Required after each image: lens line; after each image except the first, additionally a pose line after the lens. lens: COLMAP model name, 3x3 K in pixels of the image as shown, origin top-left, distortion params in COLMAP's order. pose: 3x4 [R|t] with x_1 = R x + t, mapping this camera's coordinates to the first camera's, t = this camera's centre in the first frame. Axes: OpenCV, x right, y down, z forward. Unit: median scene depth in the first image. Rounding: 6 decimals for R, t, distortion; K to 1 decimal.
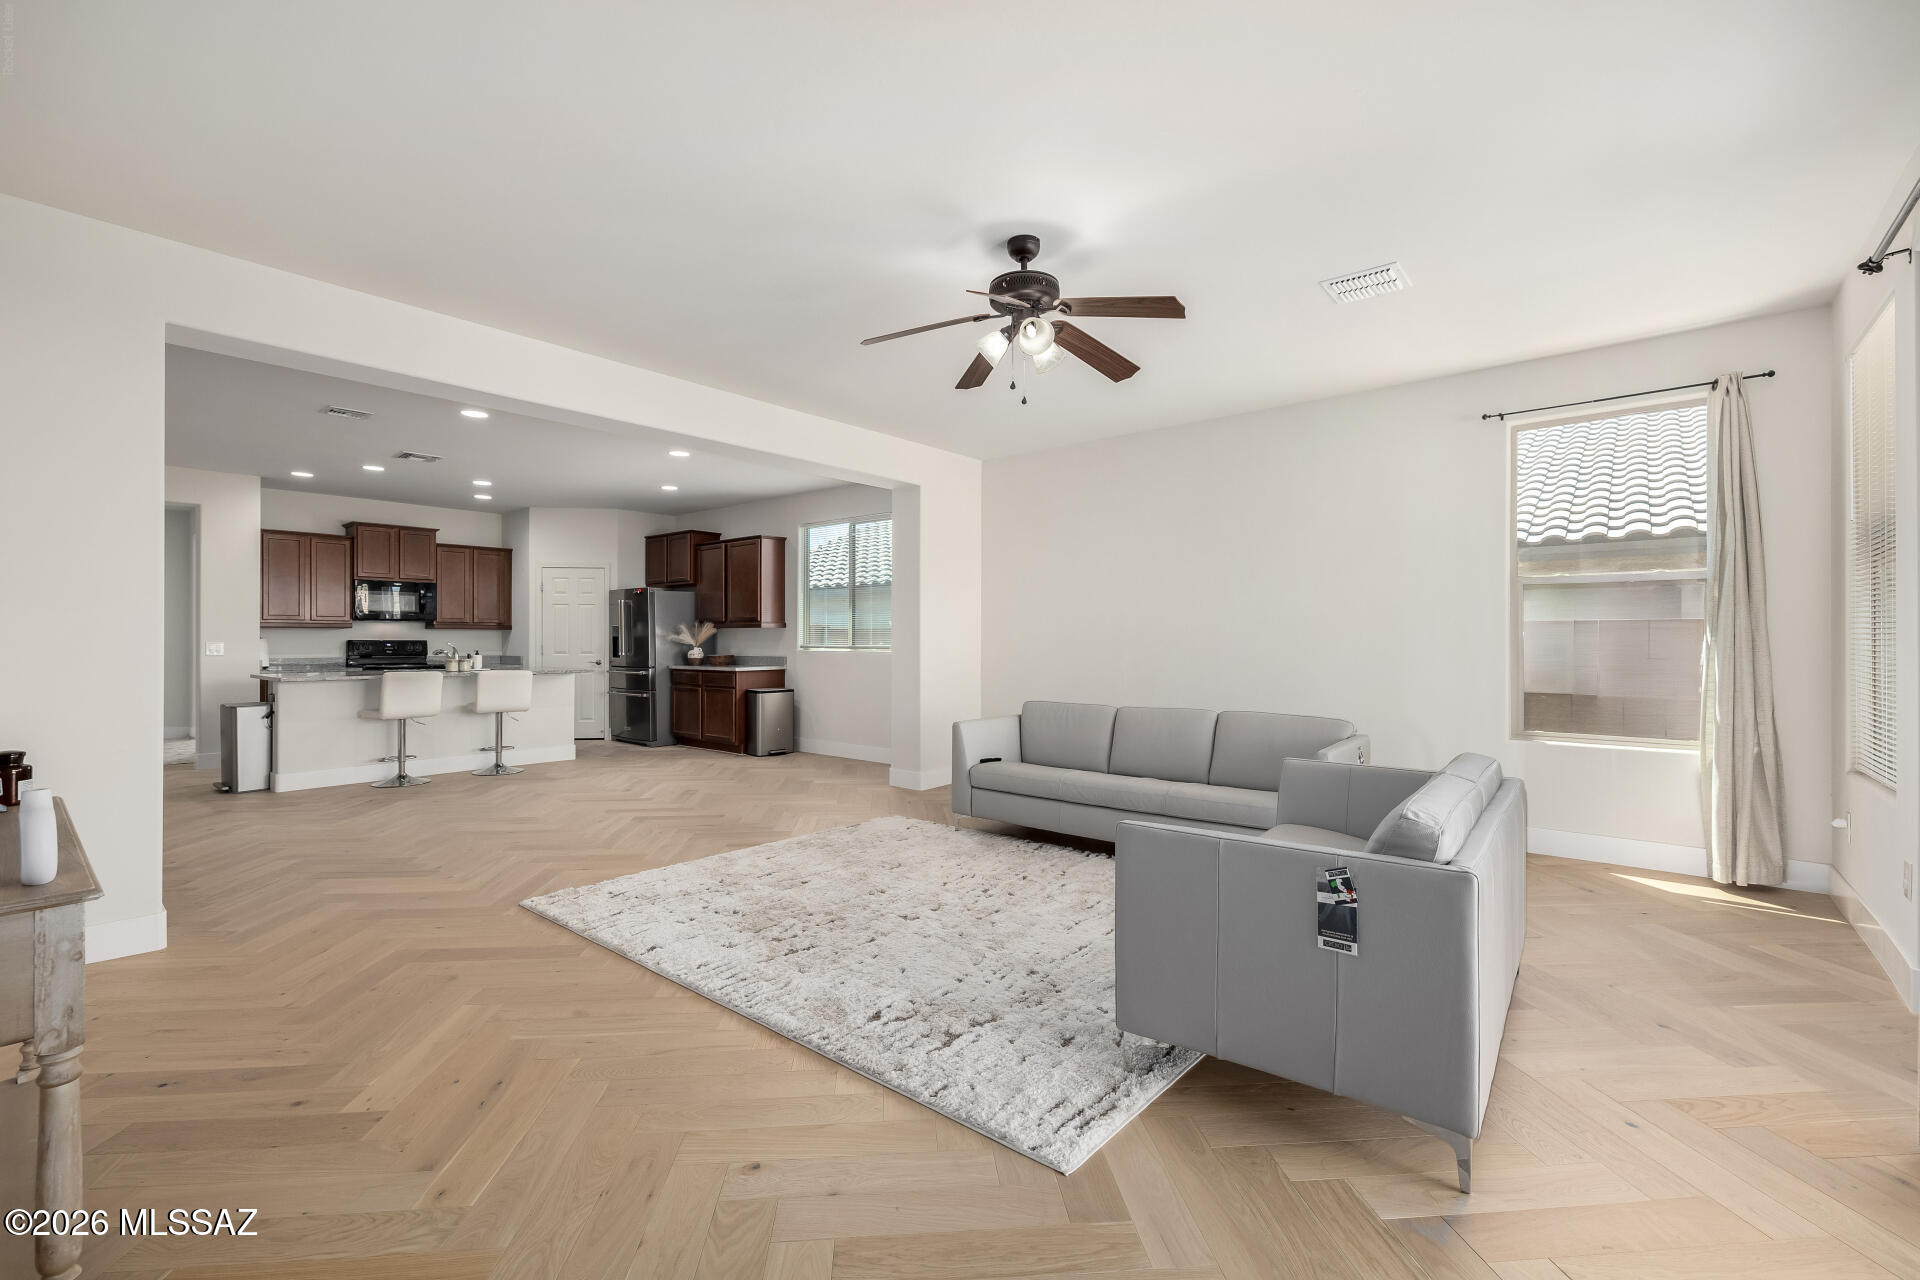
lens RADIAL K [[806.4, 0, 960.0], [0, 806.4, 640.0], [0, 0, 1]] dist [0.000000, 0.000077]
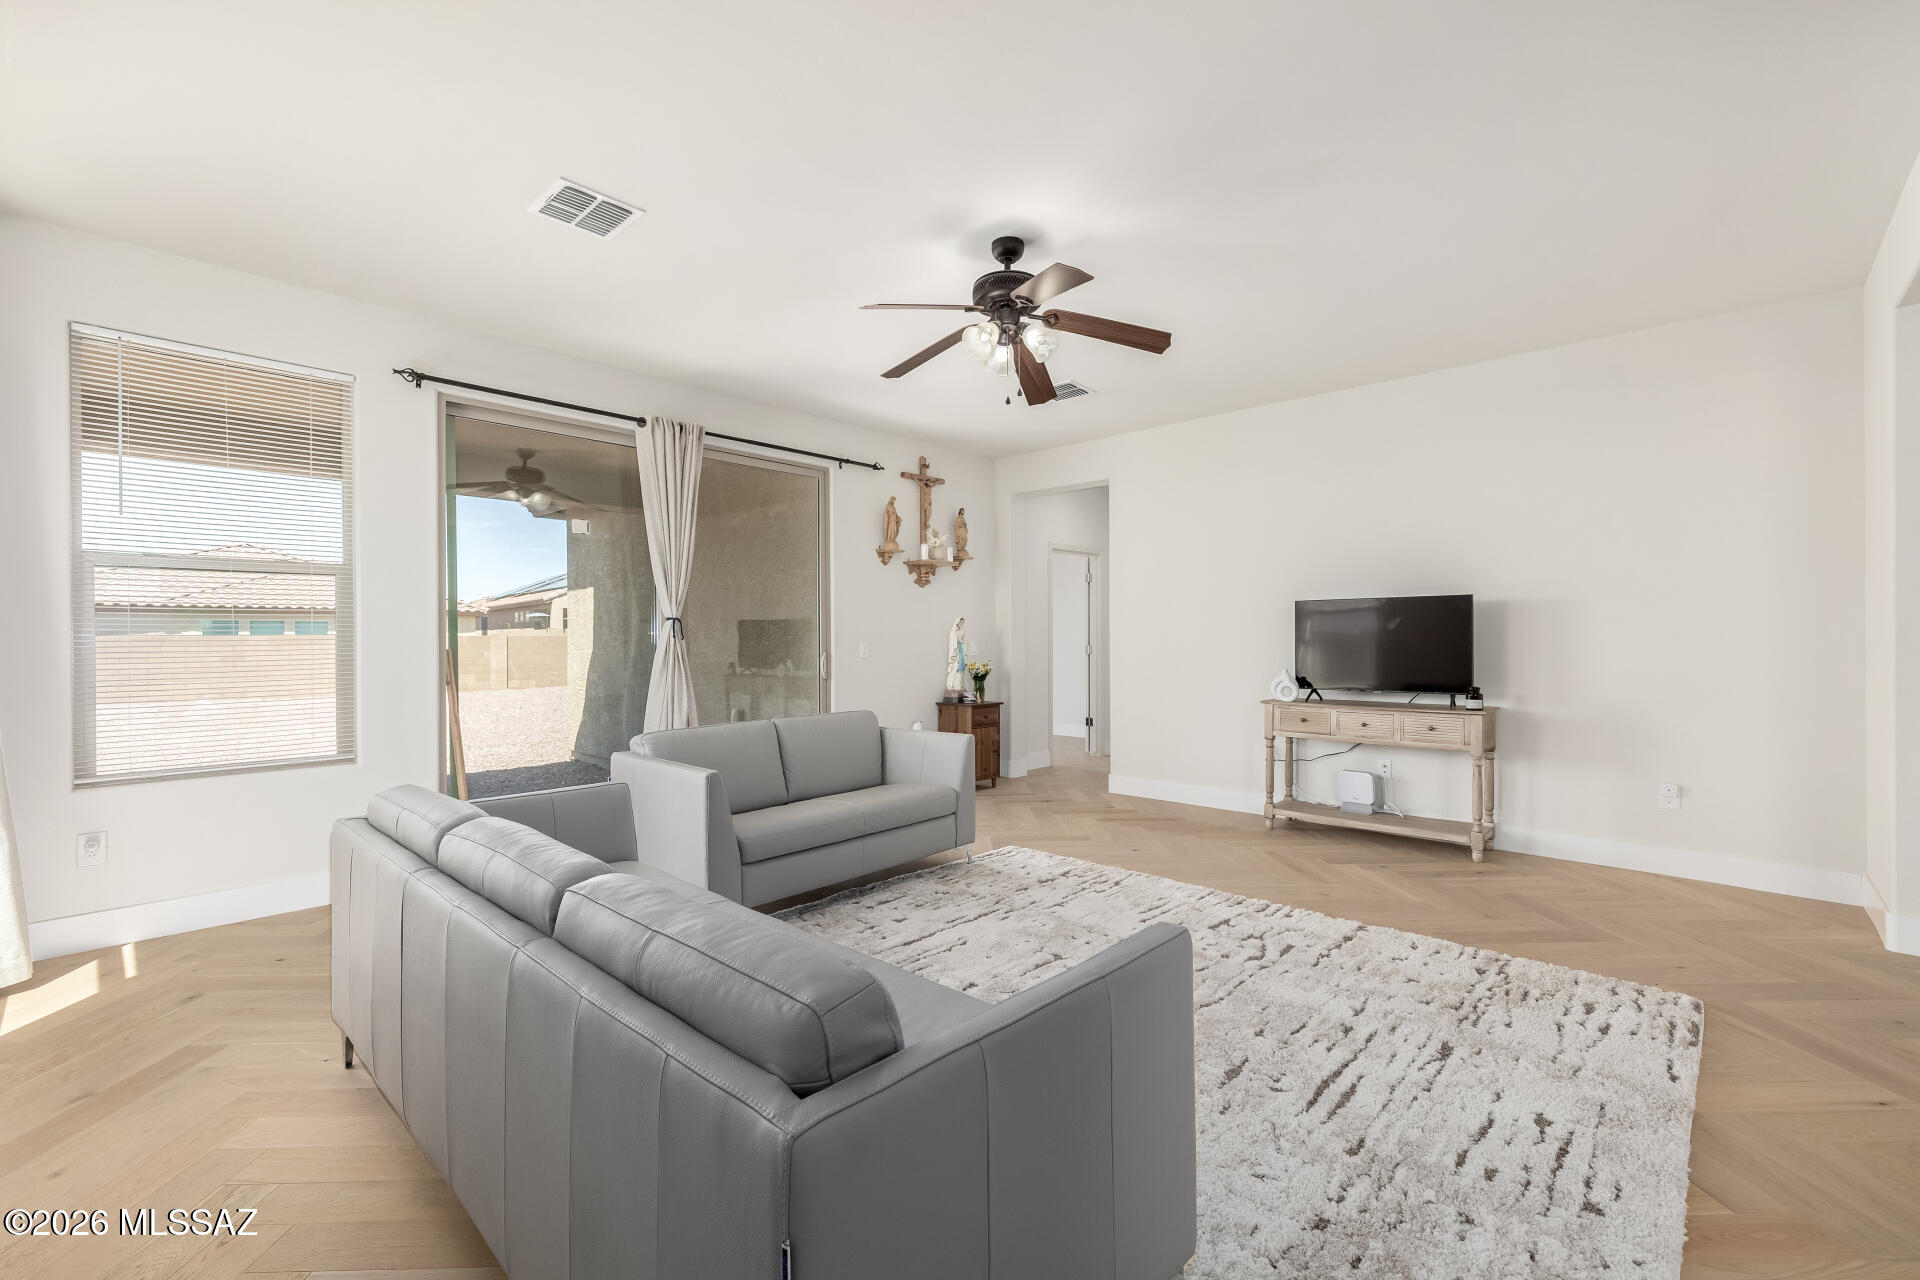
lens RADIAL K [[812.9, 0, 960.0], [0, 812.9, 640.0], [0, 0, 1]] dist [-0.000279, -0.000347]
pose [[-0.998660, 0.003318, 0.051641, 0.031327], [0.003119, 0.999987, -0.003935, 0.001608], [-0.051654, -0.003769, -0.998658, 0.717644]]
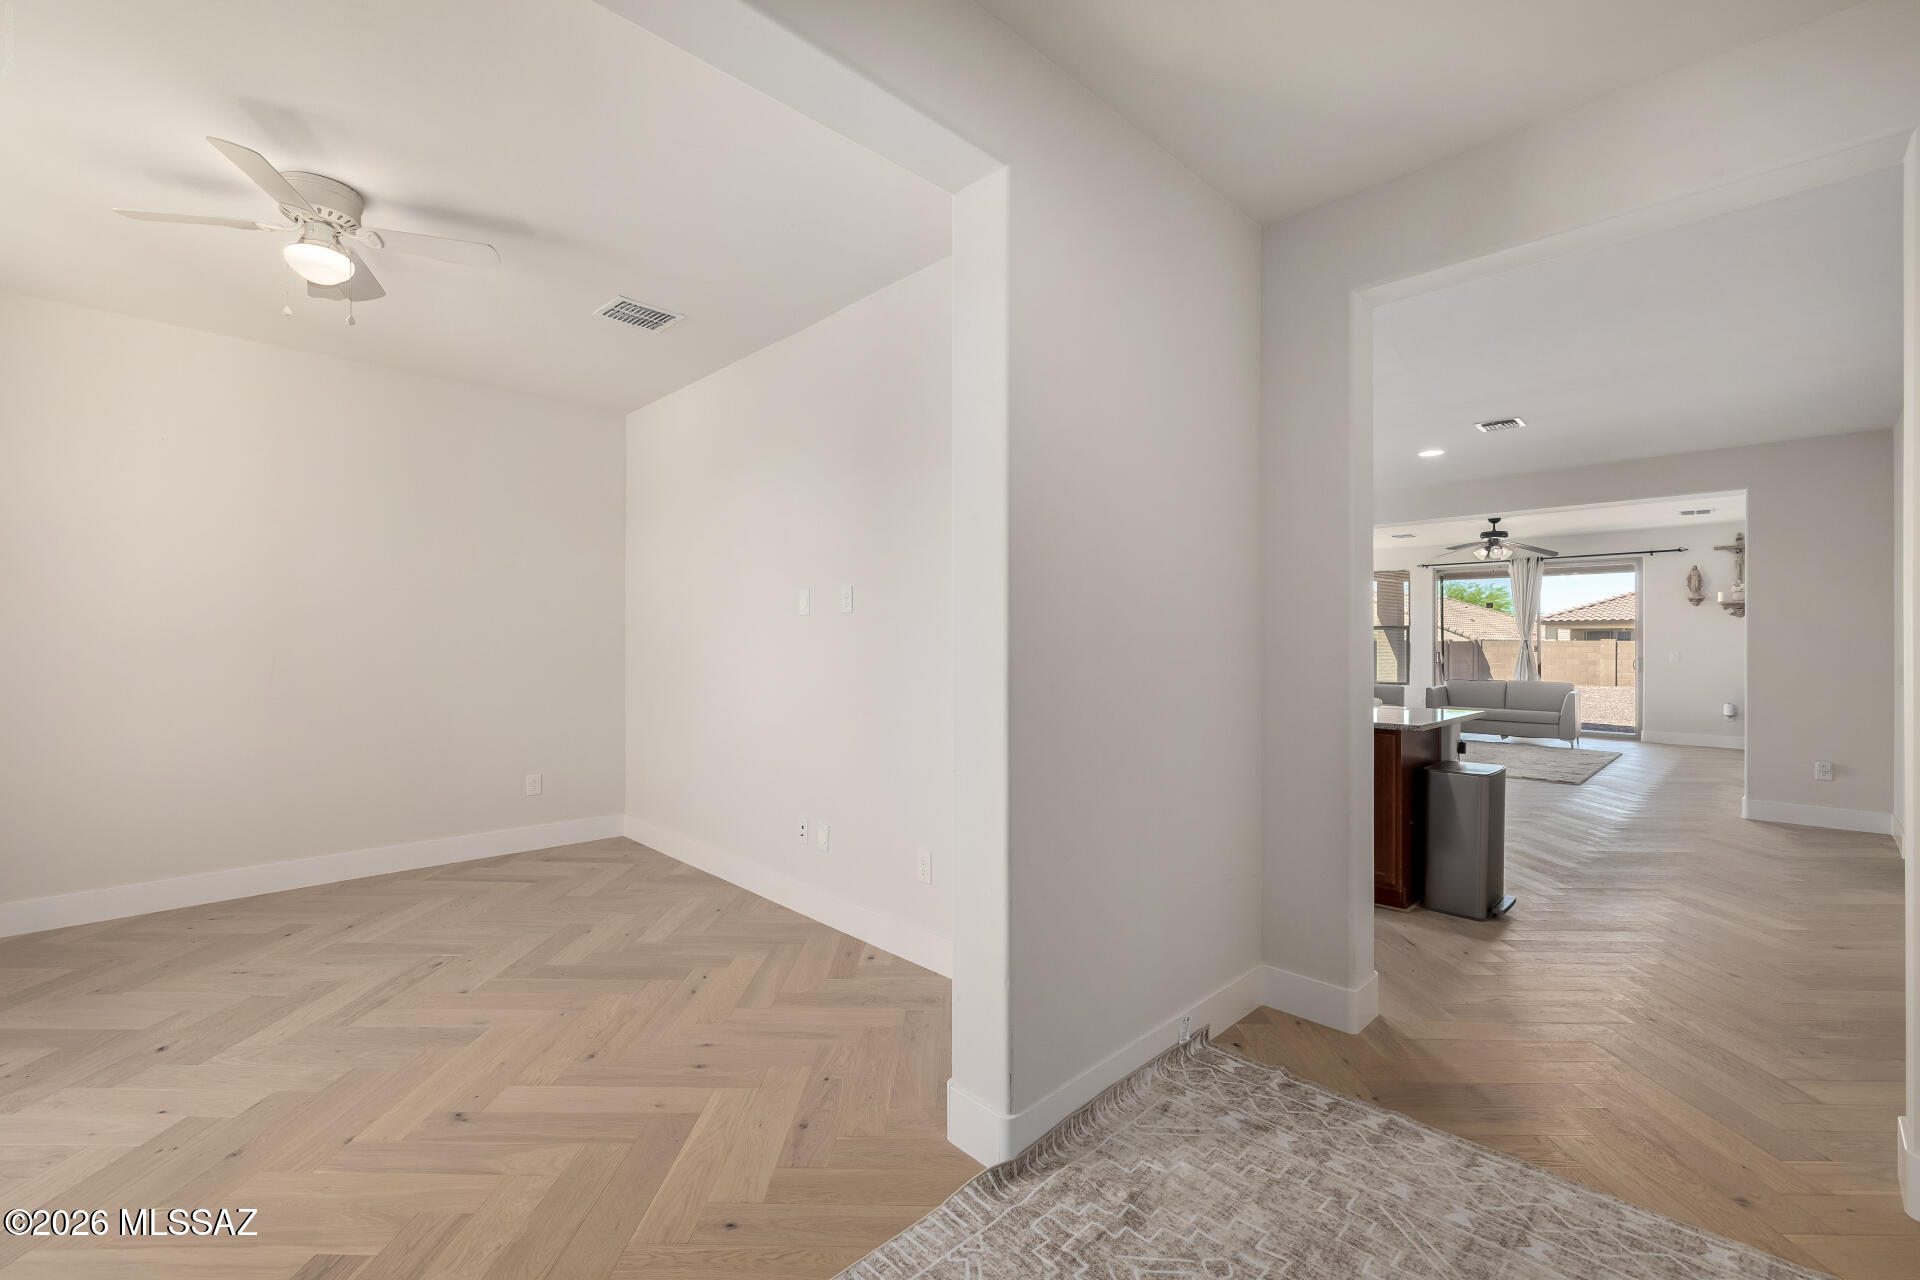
lens RADIAL K [[813.2, 0, 947.2], [0, 813.2, 639.1], [0, 0, 1]] dist [0.000791, 0.000318]
pose [[0.103256, 0.003031, 0.994650, -1.120434], [-0.006083, 0.999979, -0.002416, -0.009364], [-0.994636, -0.005801, 0.103272, 0.965643]]
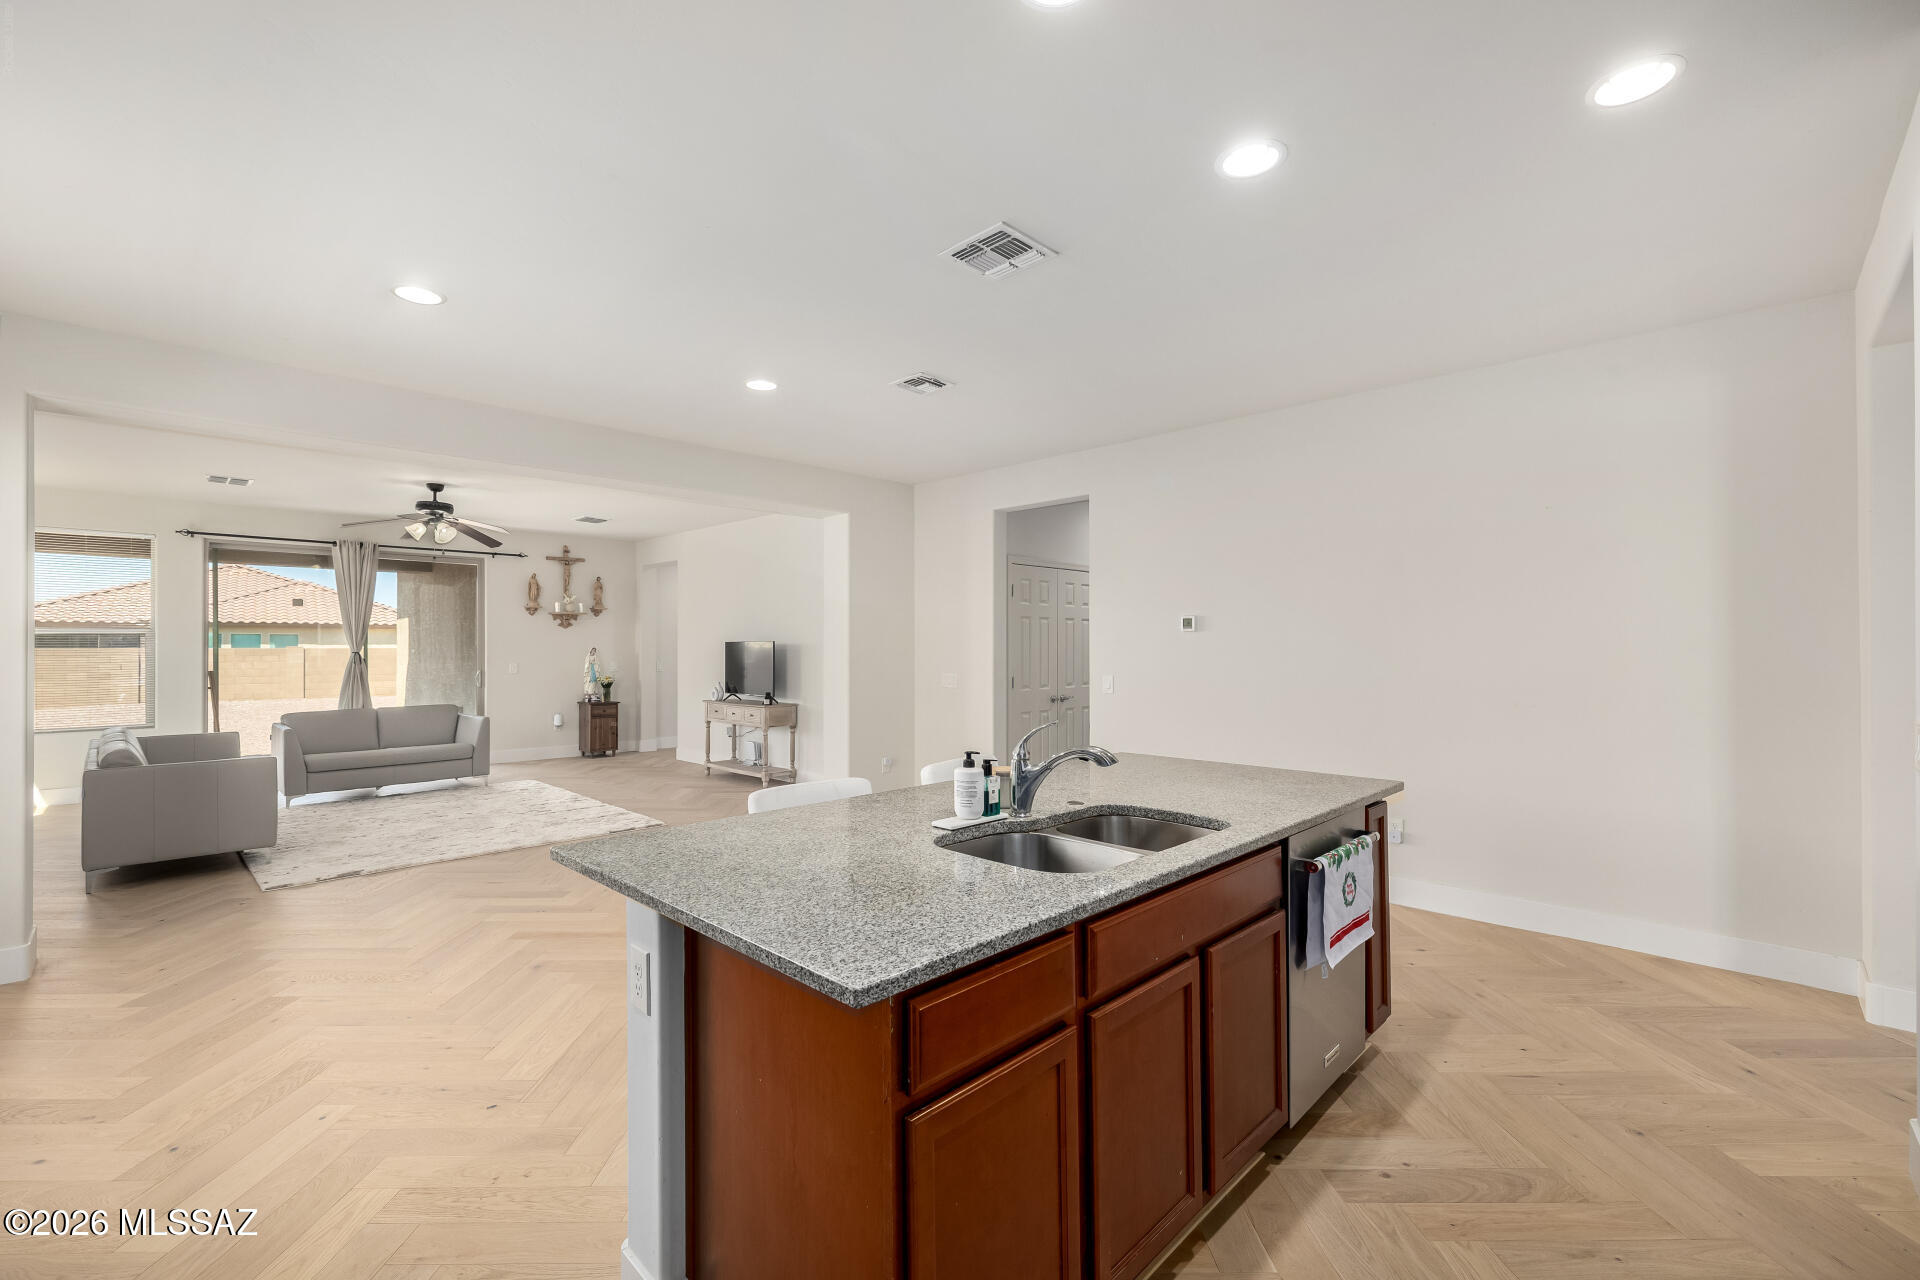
lens RADIAL K [[813.2, 0, 947.2], [0, 813.2, 639.1], [0, 0, 1]] dist [0.000791, 0.000318]
pose [[-0.996698, 0.002413, 0.081165, -0.521088], [0.001463, 0.999930, -0.011763, -0.019162], [-0.081188, -0.011605, -0.996631, 1.087127]]
